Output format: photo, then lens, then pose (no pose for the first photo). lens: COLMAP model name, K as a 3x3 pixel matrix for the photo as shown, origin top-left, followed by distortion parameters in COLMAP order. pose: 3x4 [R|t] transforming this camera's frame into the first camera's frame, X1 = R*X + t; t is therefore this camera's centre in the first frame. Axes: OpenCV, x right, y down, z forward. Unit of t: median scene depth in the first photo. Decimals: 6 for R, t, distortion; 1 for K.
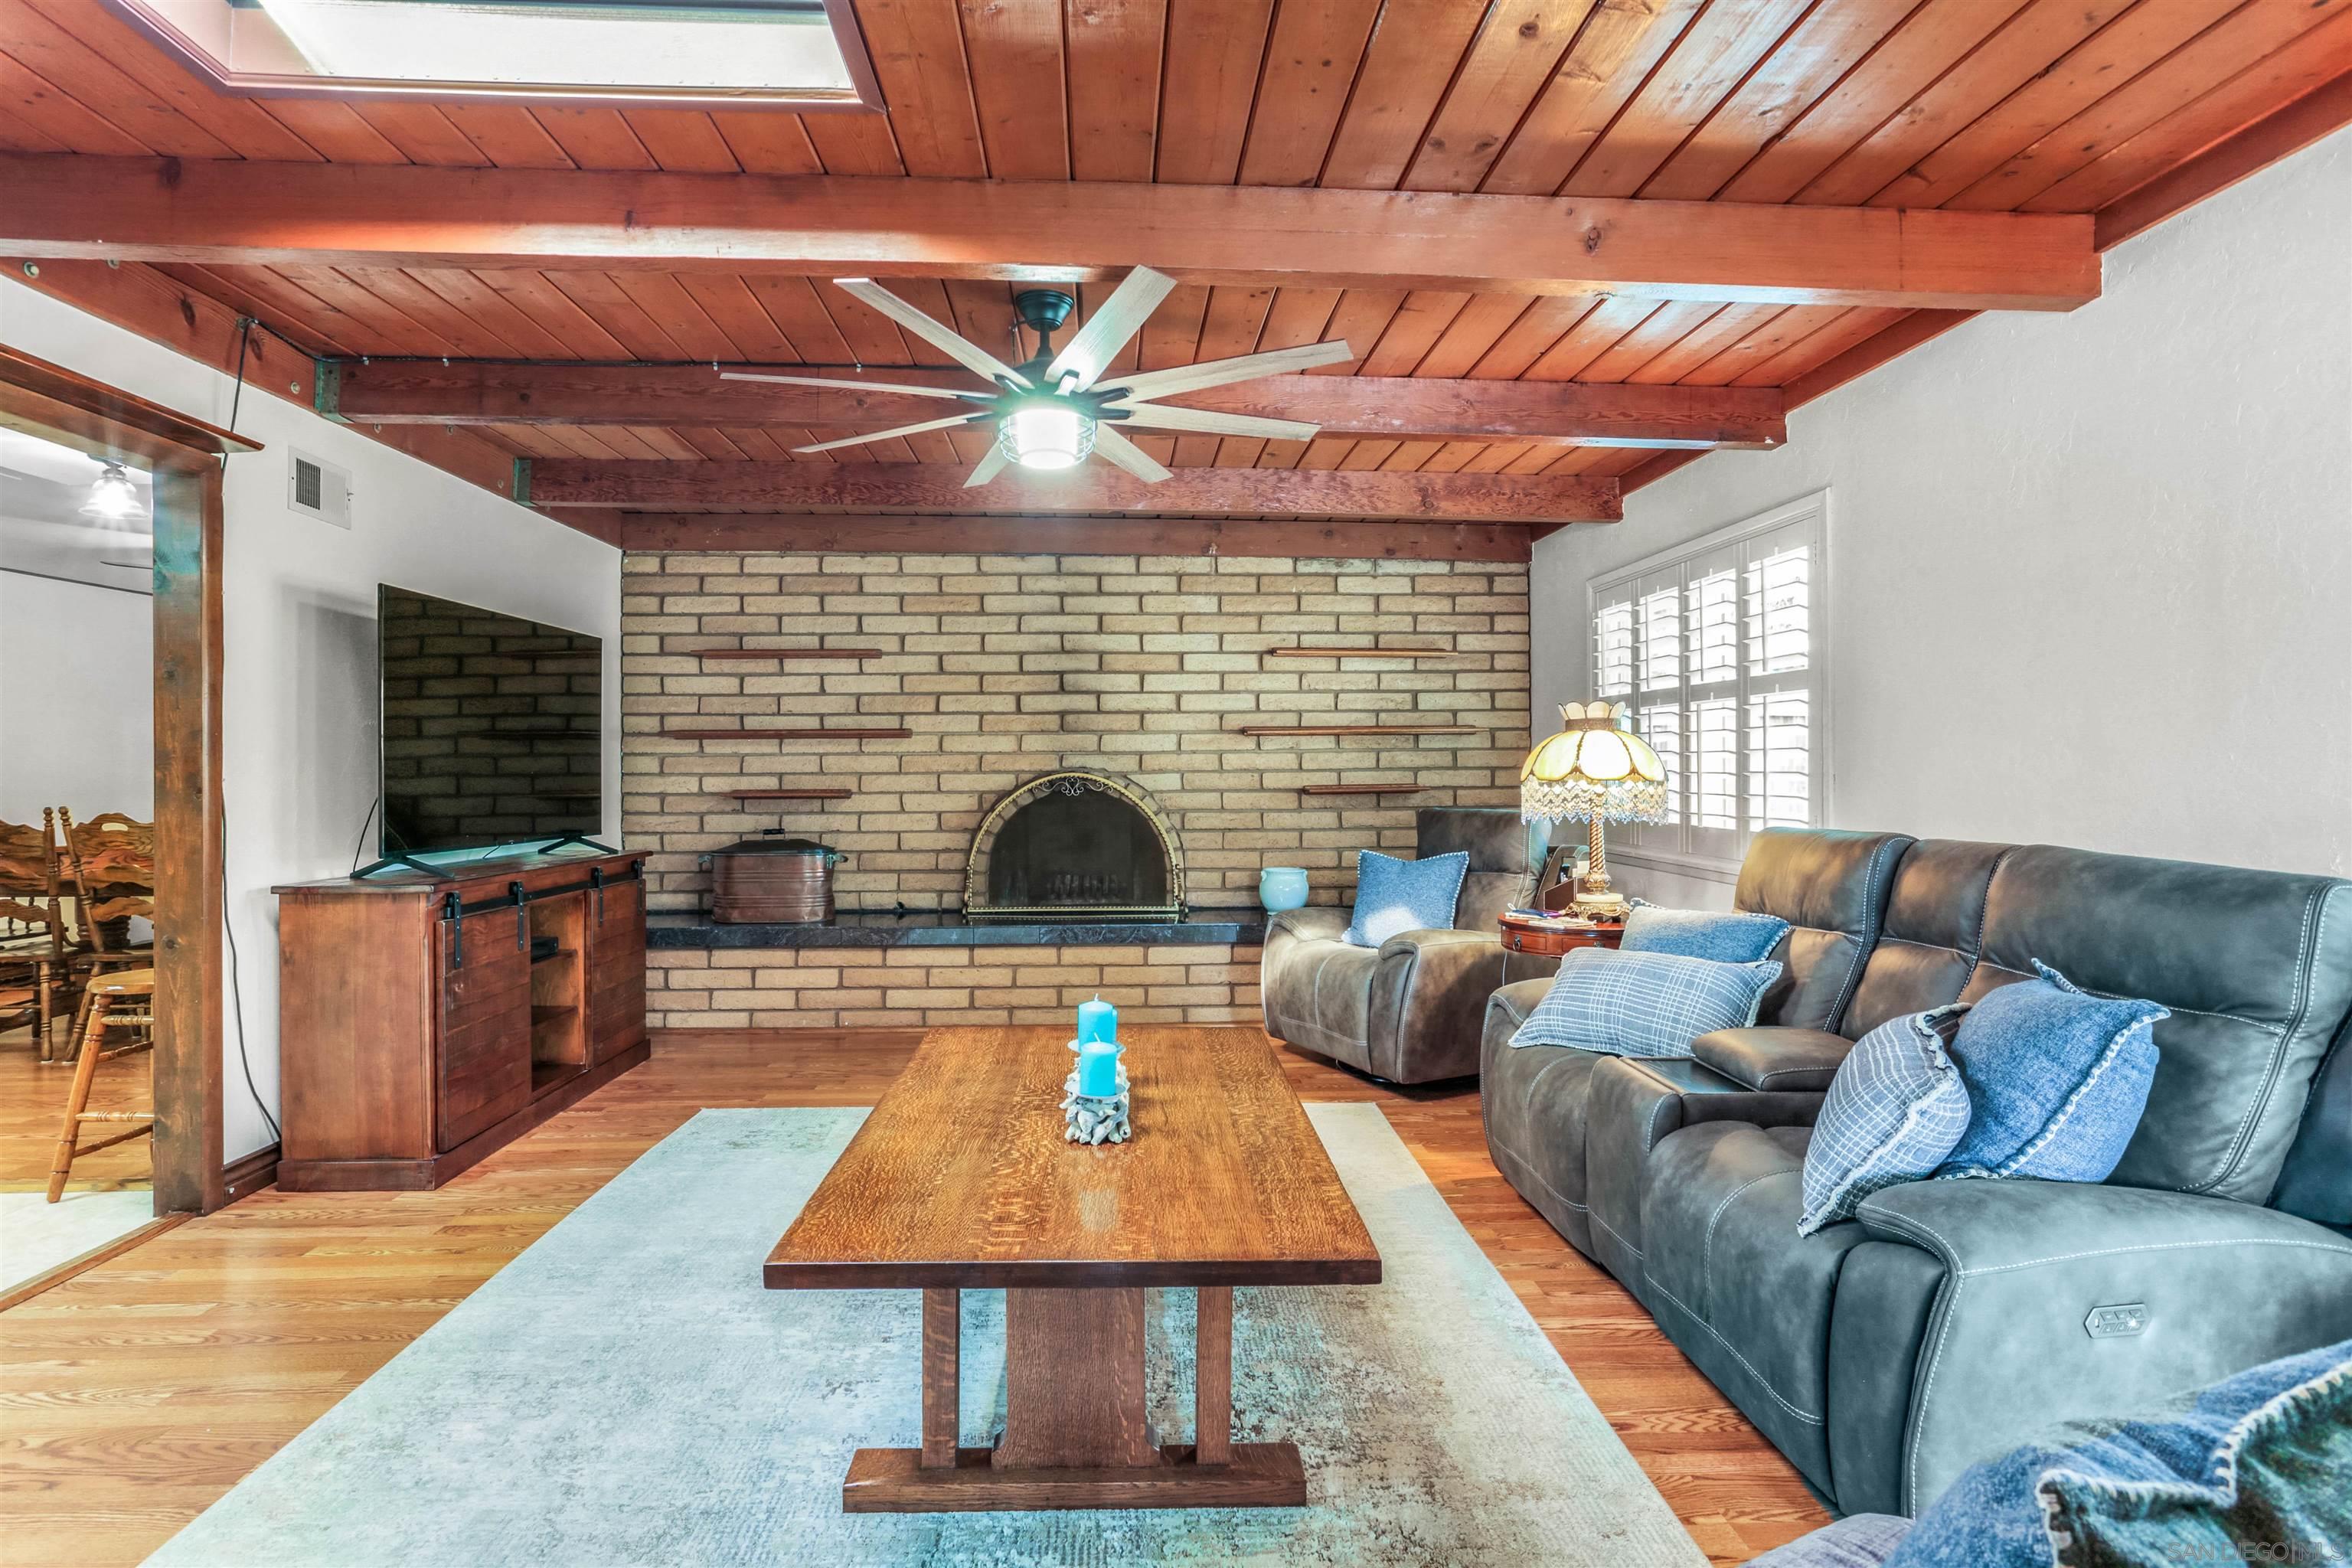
lens RADIAL K [[1196.6, 0, 1176.8], [0, 1196.6, 767.7], [0, 0, 1]] dist [-0.048836, 0.014831]
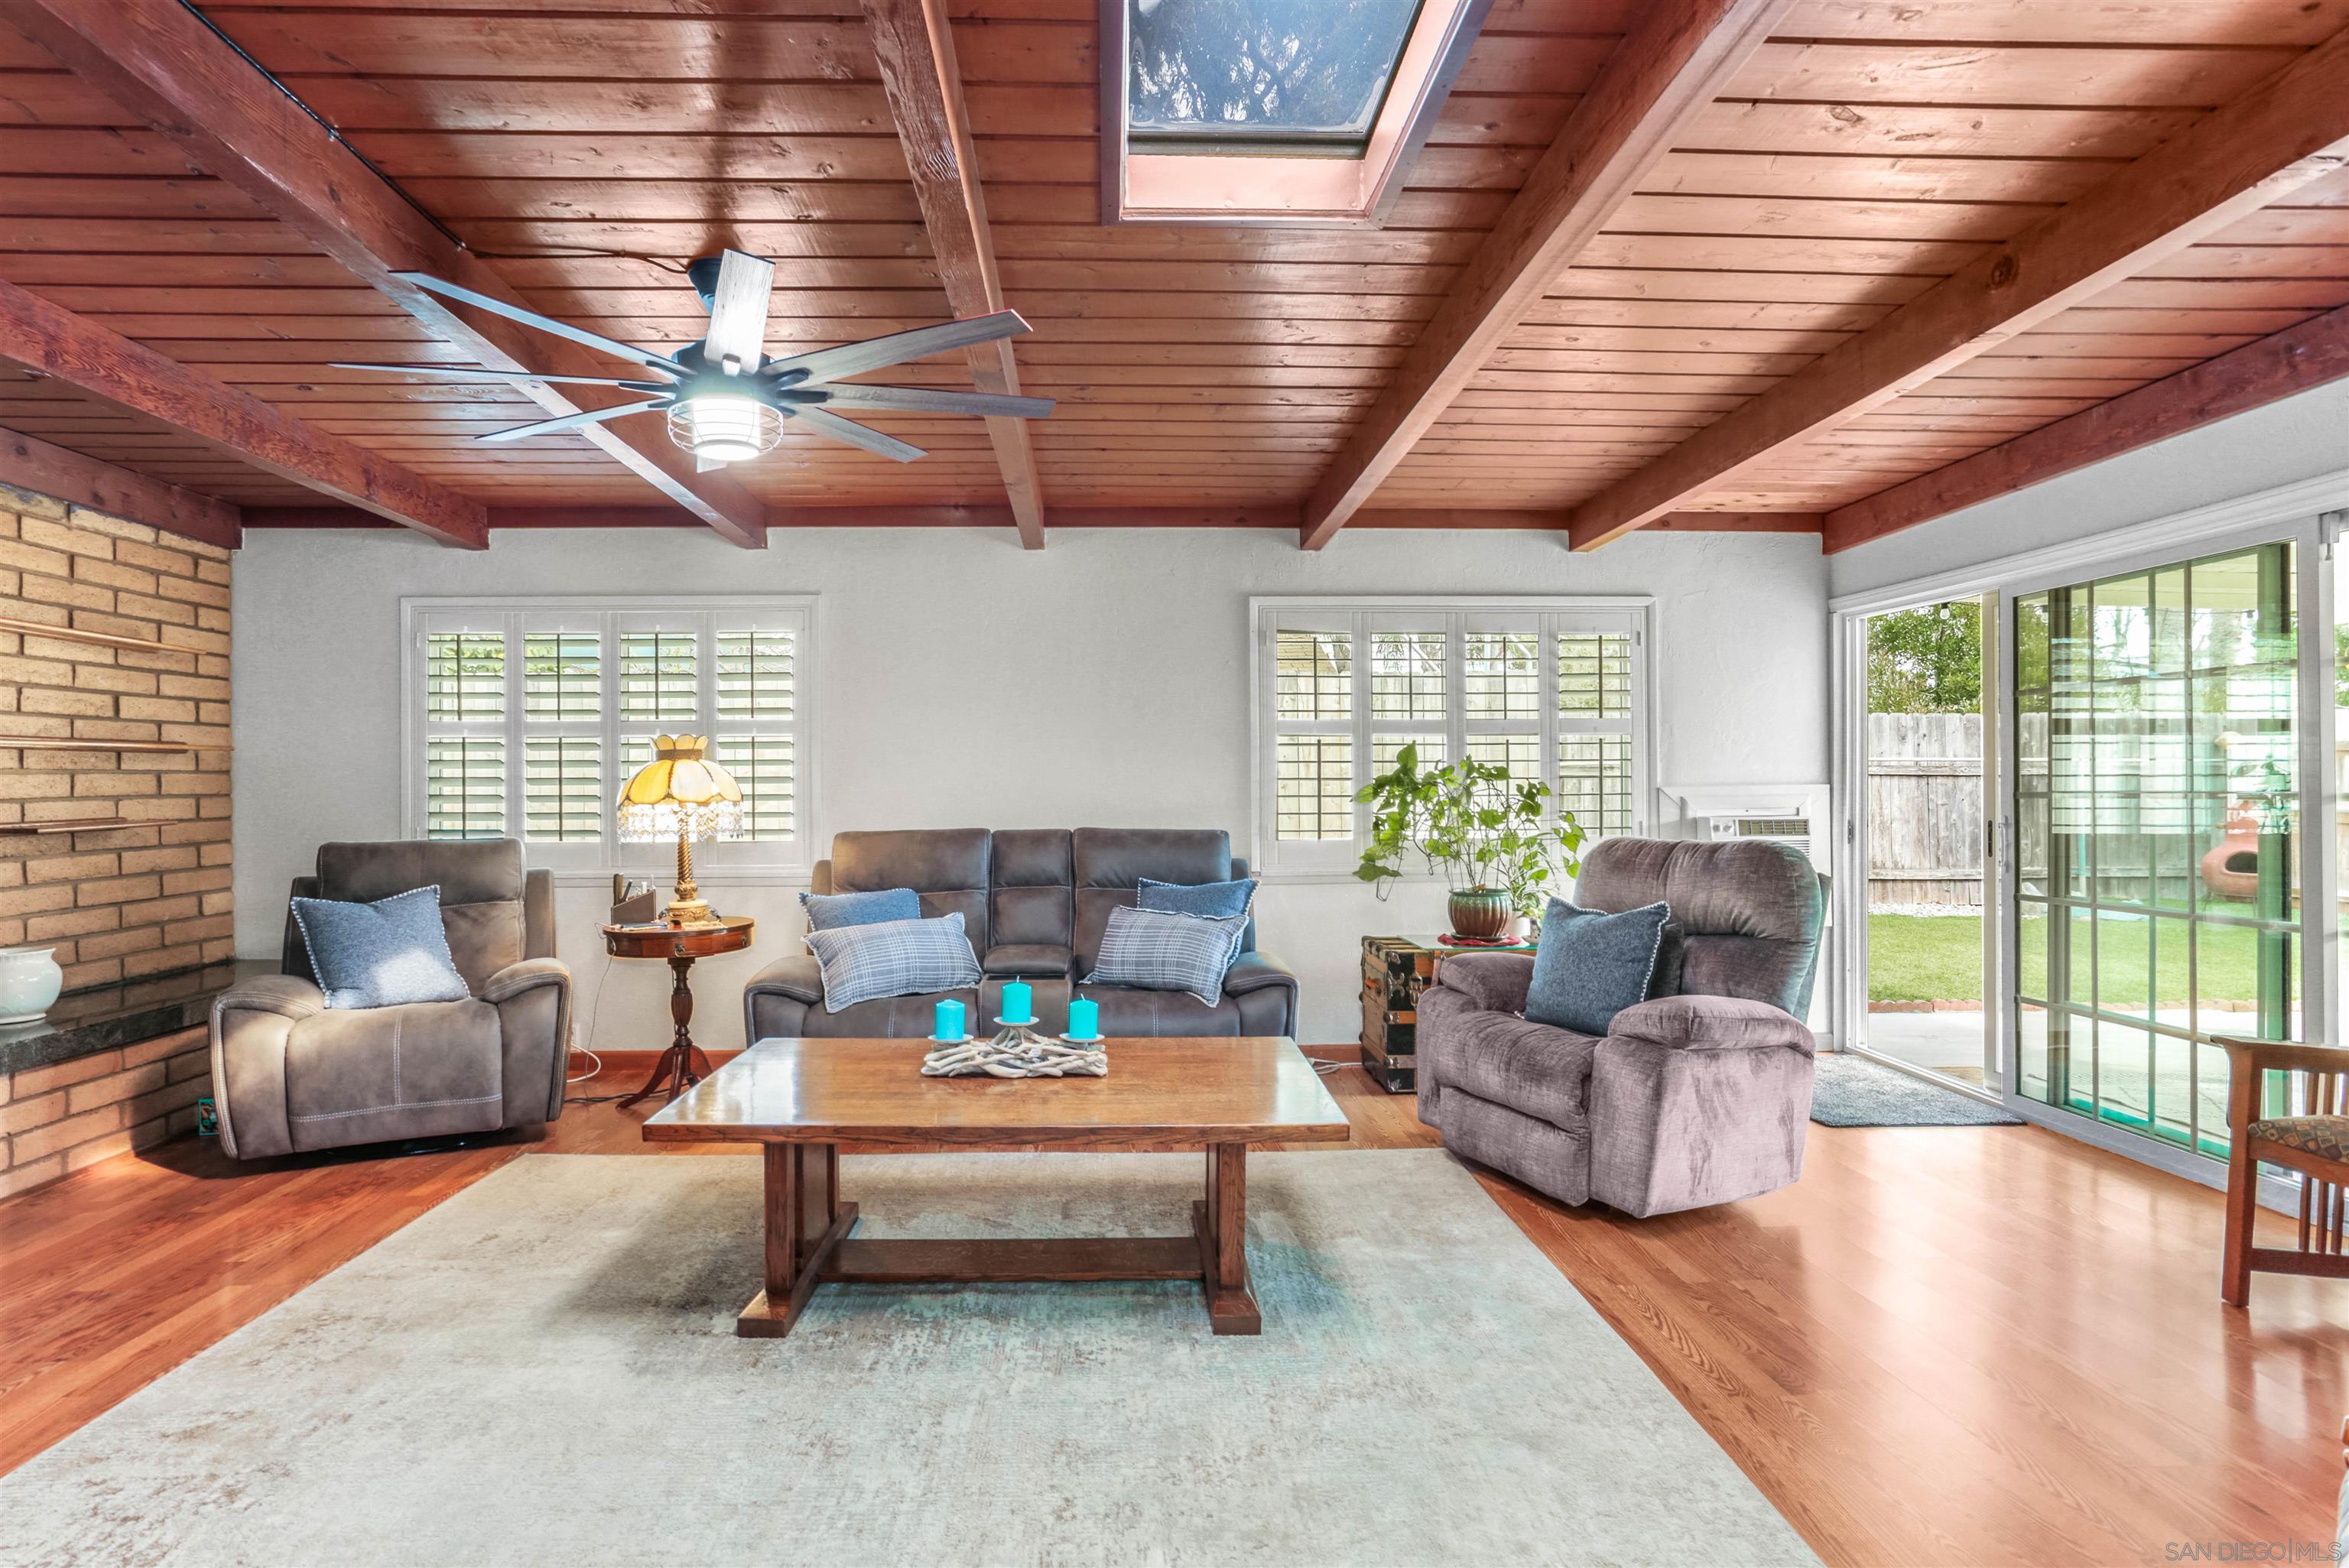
lens RADIAL K [[1195.0, 0, 1163.3], [0, 1195.0, 781.2], [0, 0, 1]] dist [-0.048836, 0.014831]
pose [[-0.010458, 0.006017, 0.999927, -0.528878], [0.007733, 0.999952, -0.005936, 0.000083], [-0.999915, 0.007671, -0.010504, 0.356258]]
